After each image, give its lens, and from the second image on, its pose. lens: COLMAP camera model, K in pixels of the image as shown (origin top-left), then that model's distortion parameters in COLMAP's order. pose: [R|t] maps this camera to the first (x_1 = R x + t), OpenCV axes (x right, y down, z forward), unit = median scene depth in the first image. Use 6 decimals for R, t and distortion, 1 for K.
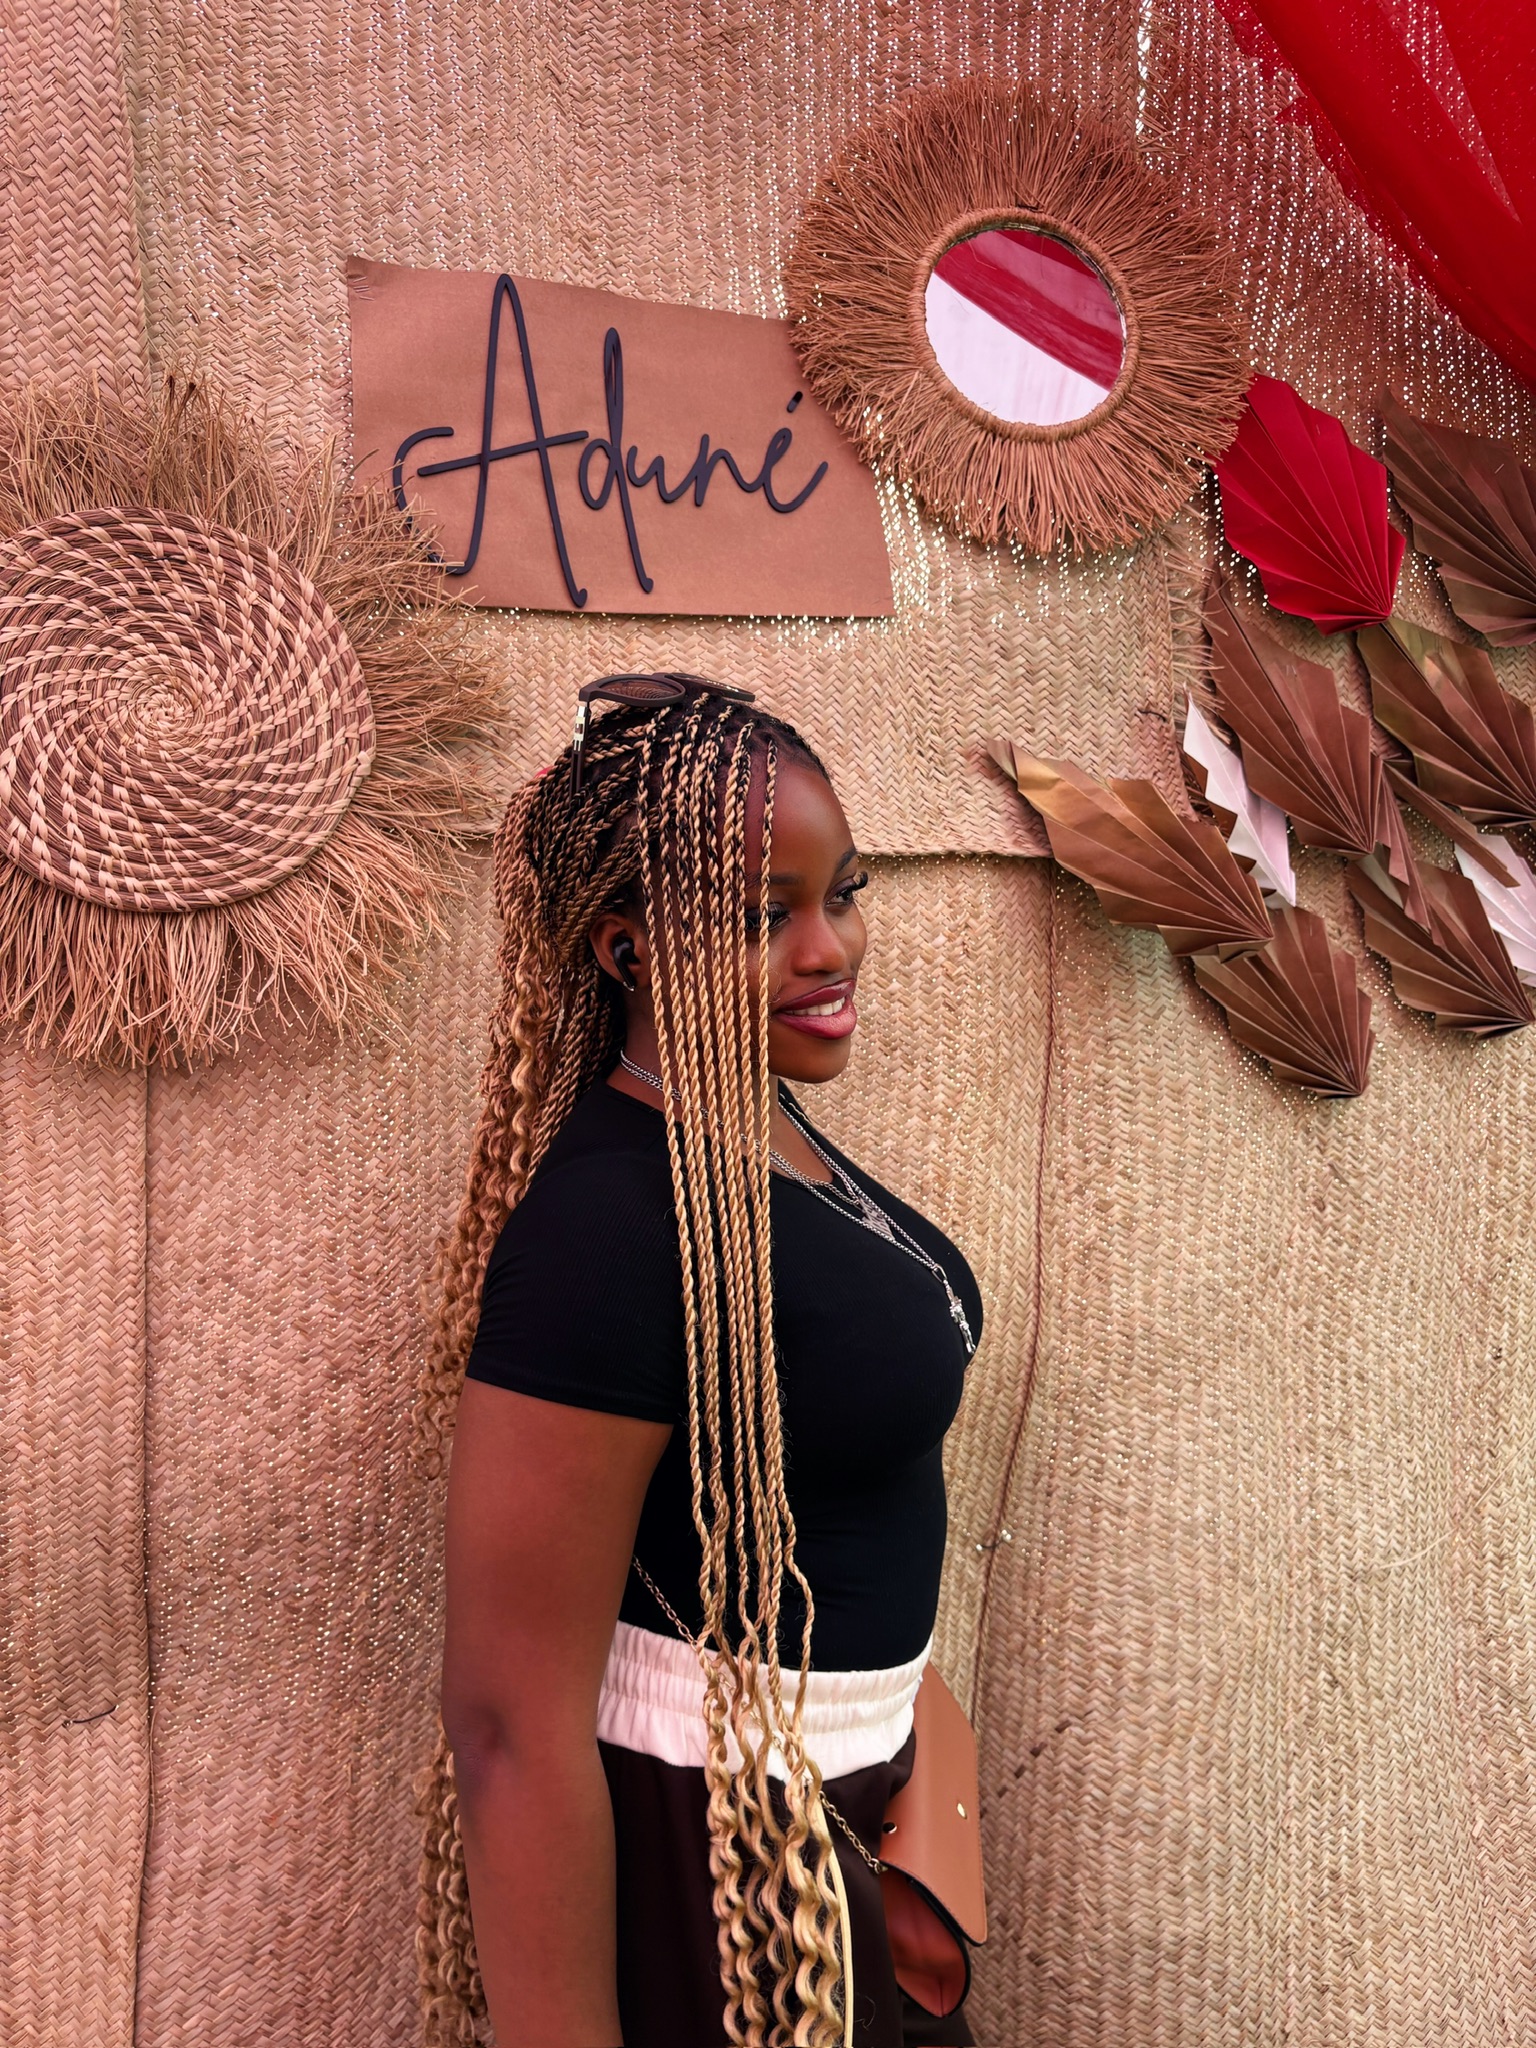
lens RADIAL K [[1585.6, 0, 770.2], [0, 1585.6, 1030.9], [0, 0, 1]] dist [-0.022529, 0.076176]
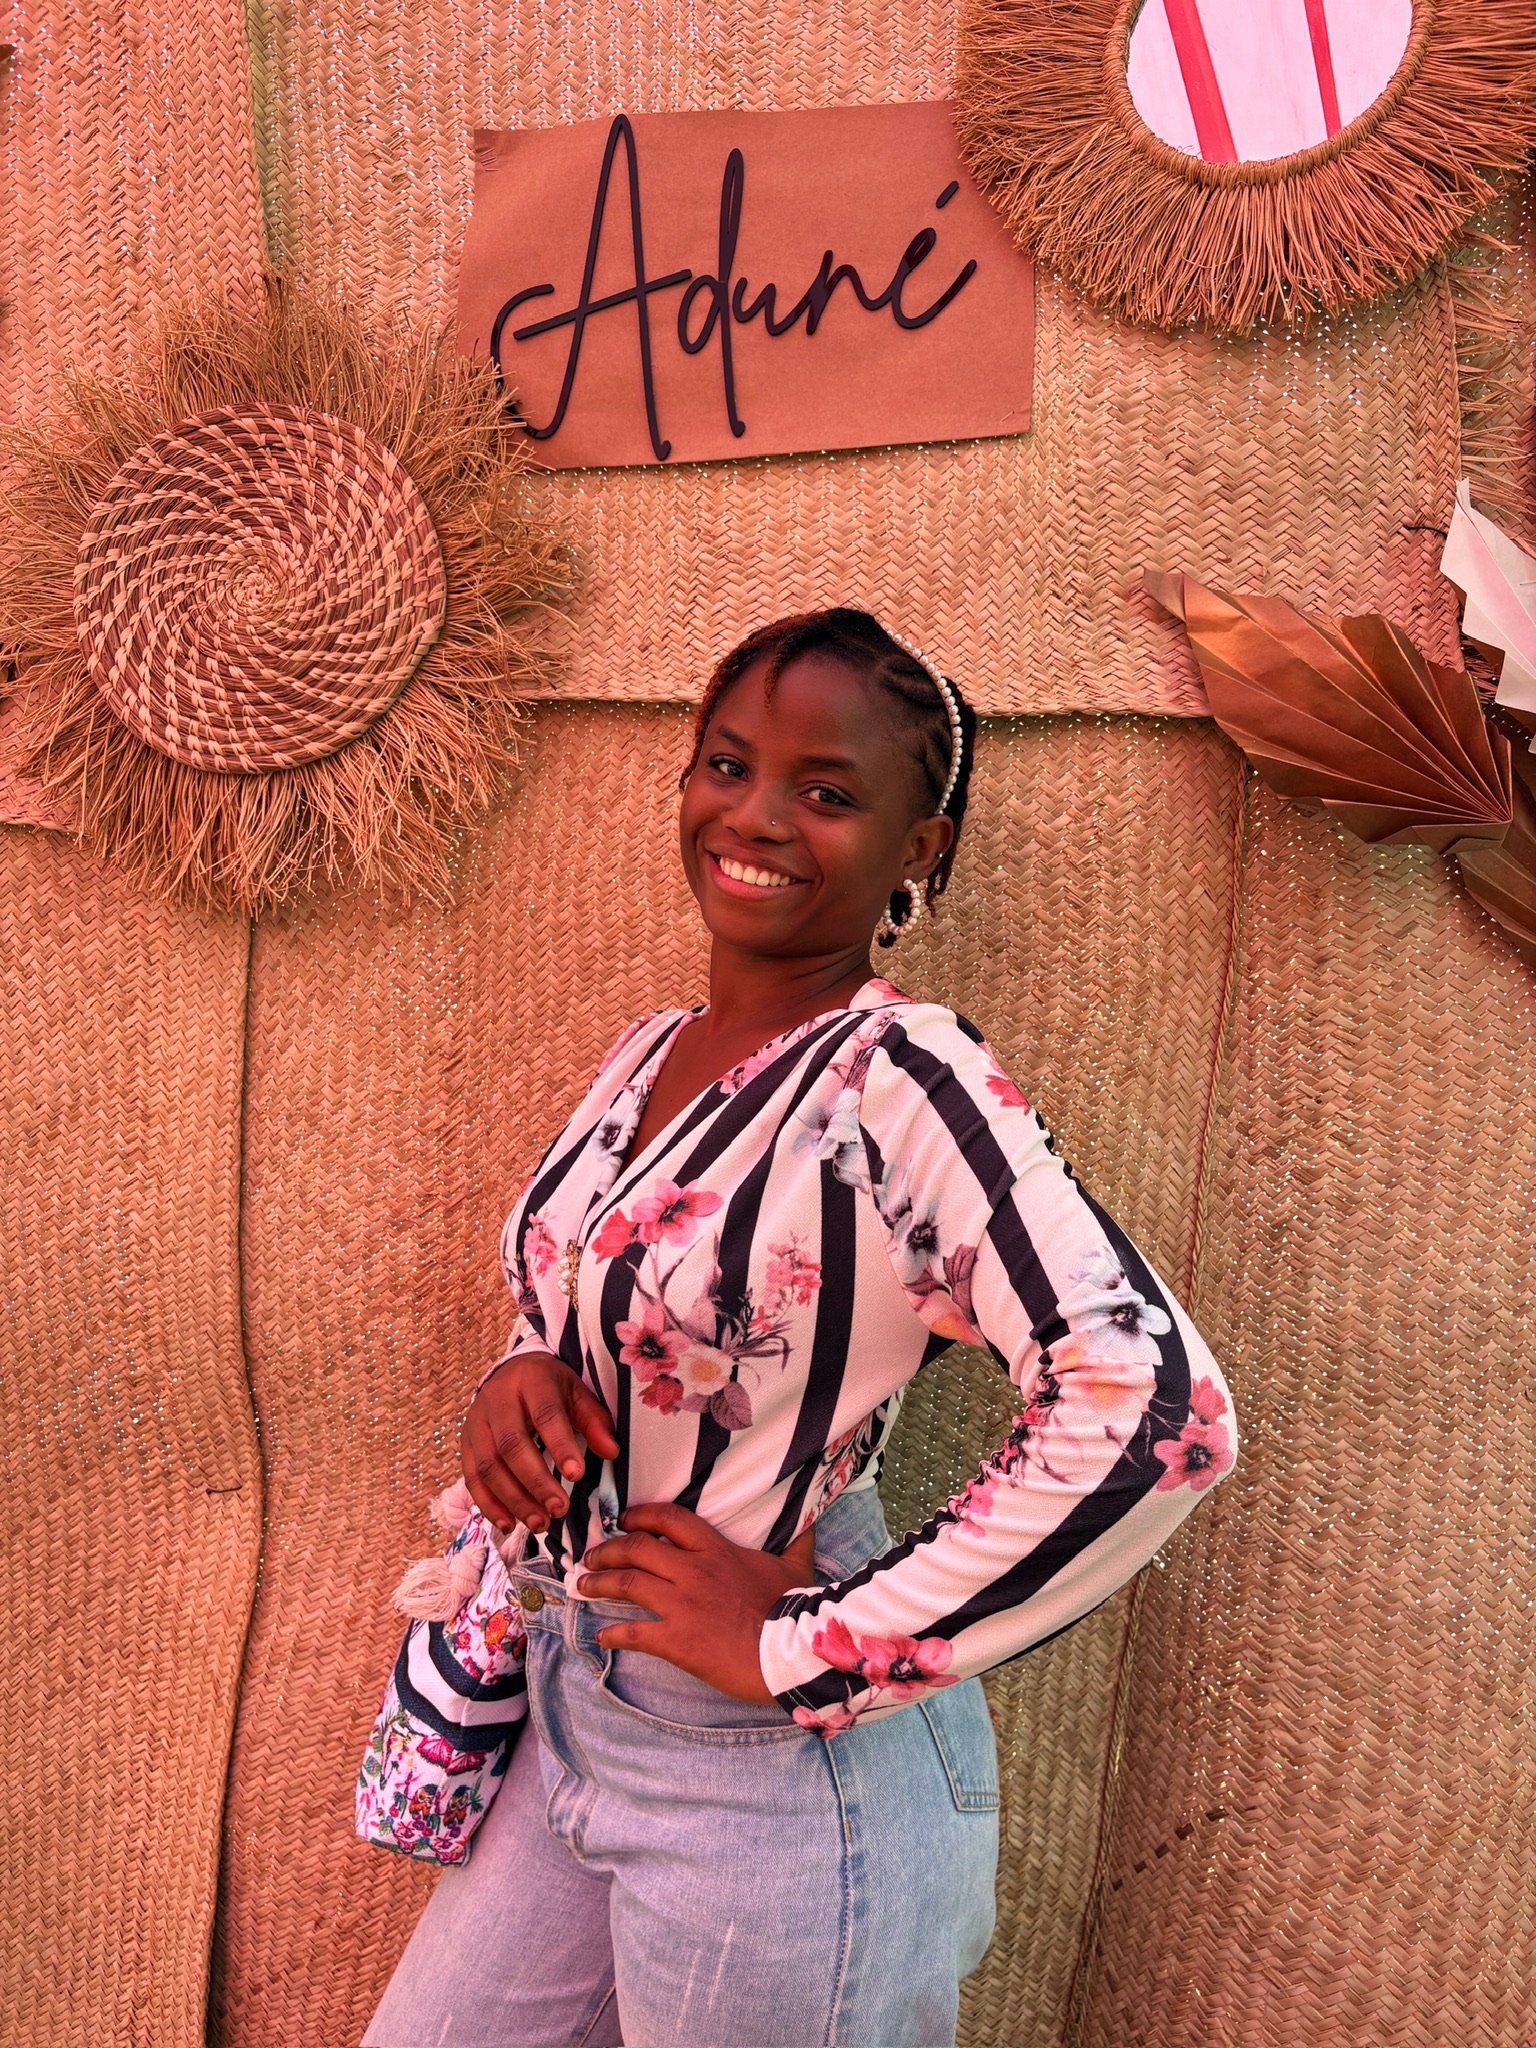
lens RADIAL K [[1620.0, 0, 777.2], [0, 1620.0, 1039.4], [0, 0, 1]] dist [0.005938, 0.011350]
pose [[0.845885, 0.075816, -0.527950, 0.513391], [-0.063913, 0.997122, 0.040790, 0.037600], [0.529523, -0.000760, 0.848295, 0.230686]]
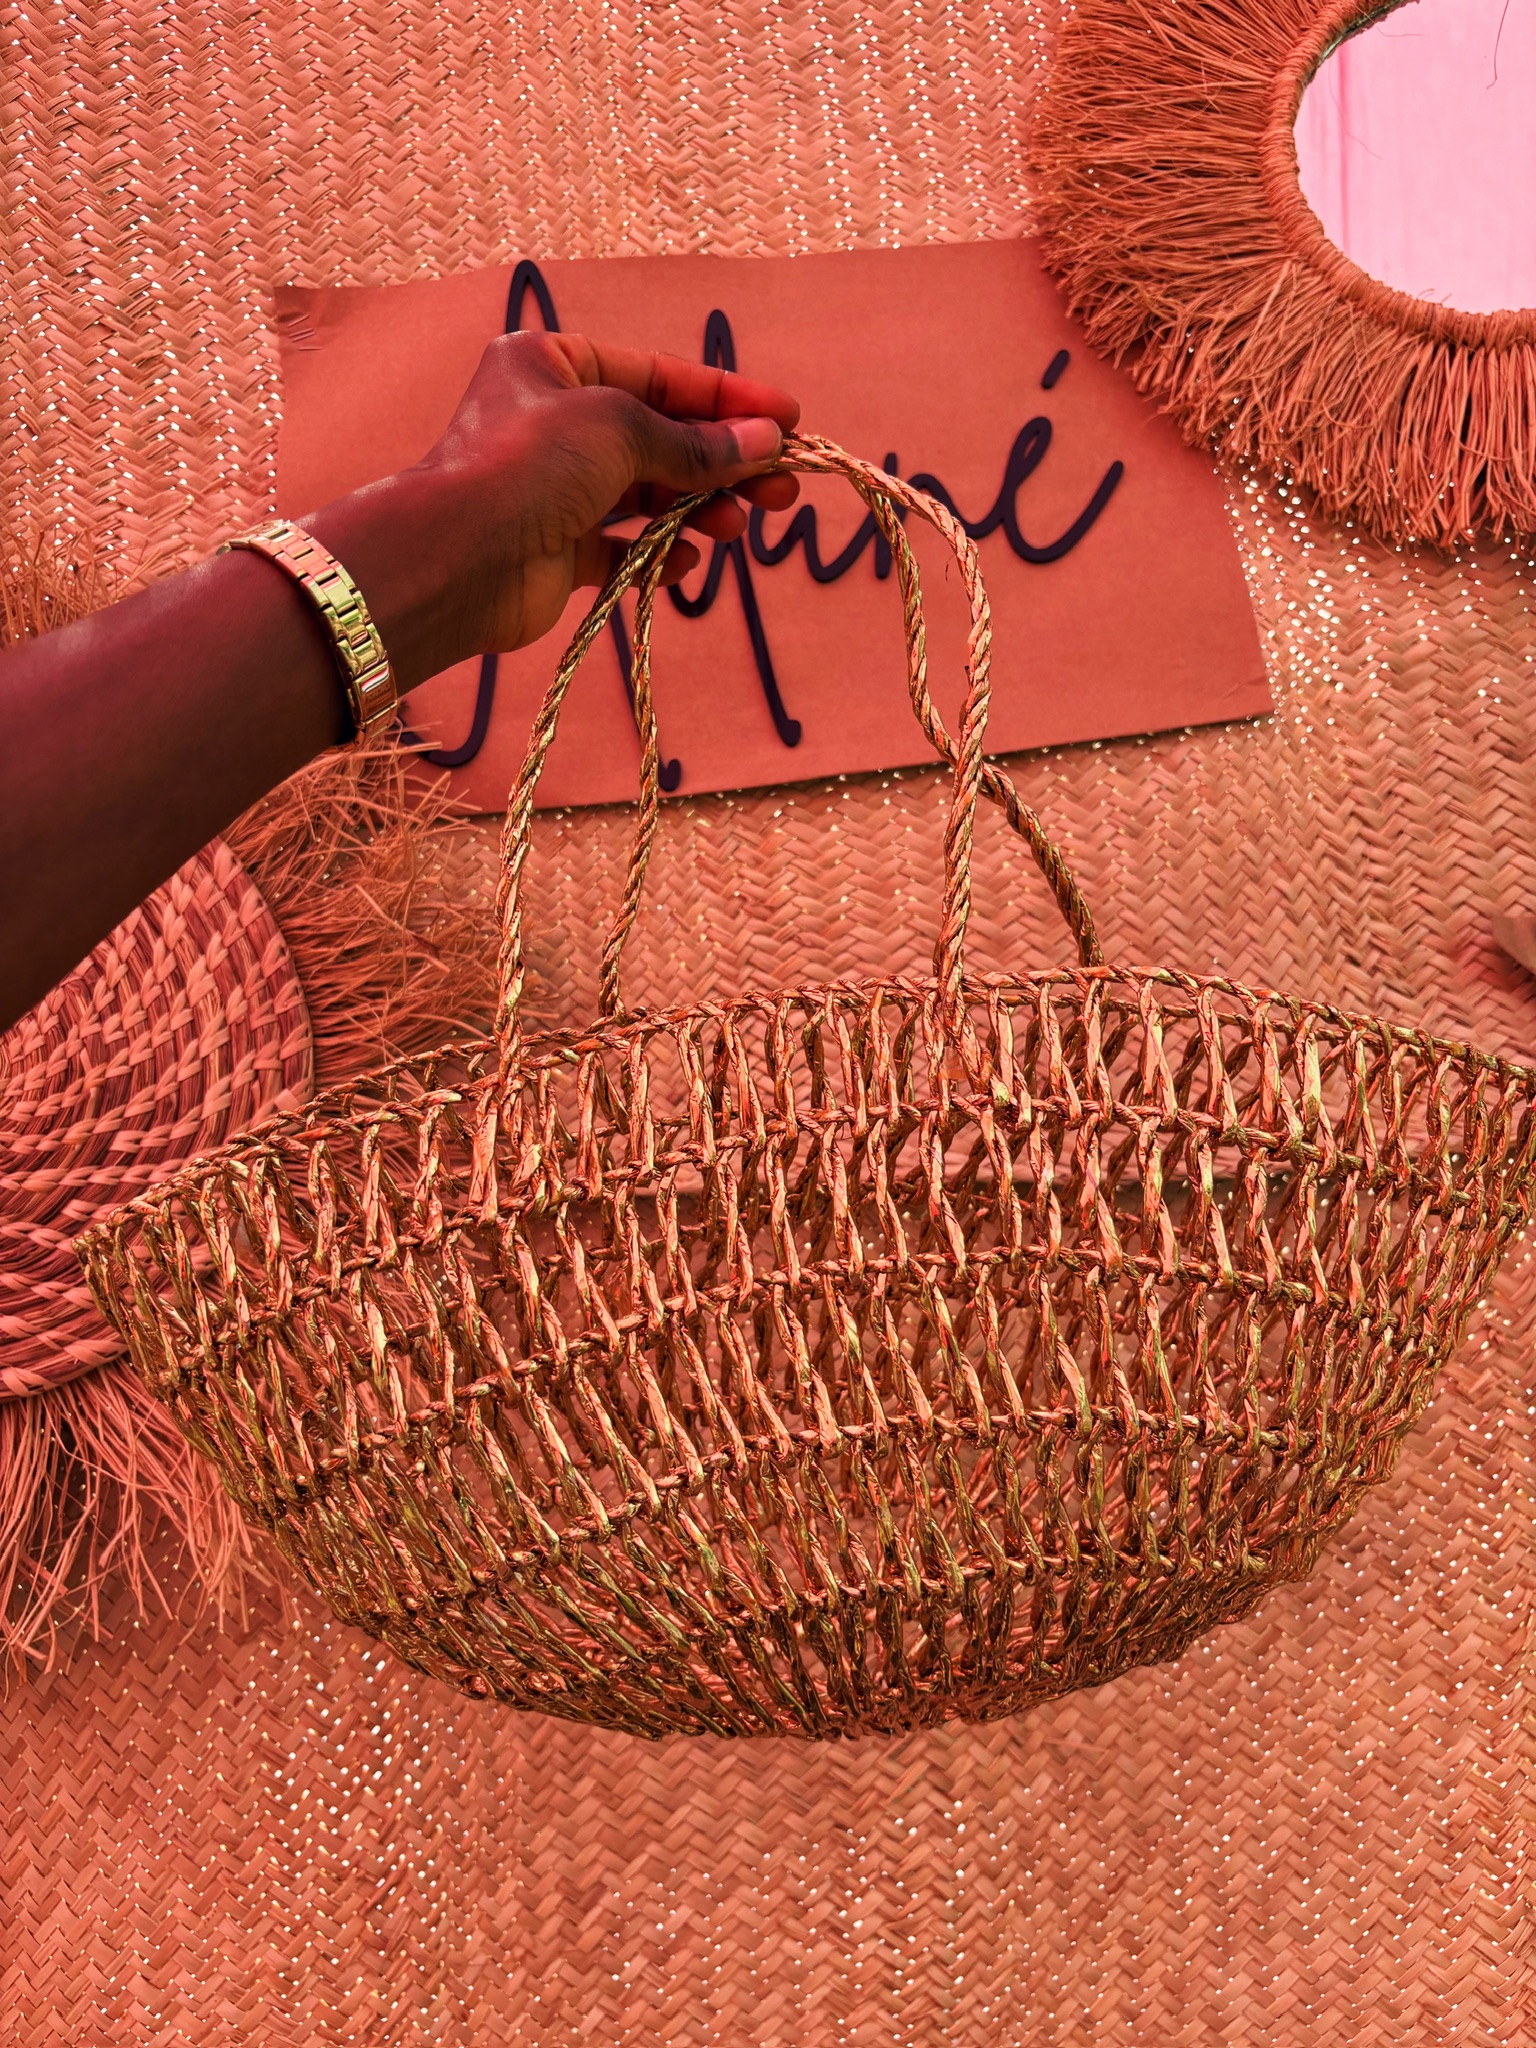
lens RADIAL K [[1722.5, 0, 751.8], [0, 1722.5, 1015.1], [0, 0, 1]] dist [0.013707, -0.003571]
pose [[0.941584, -0.094171, -0.323345, 0.106099], [0.060461, 0.991778, -0.112785, -0.124170], [0.331308, 0.086647, 0.939536, 0.472845]]
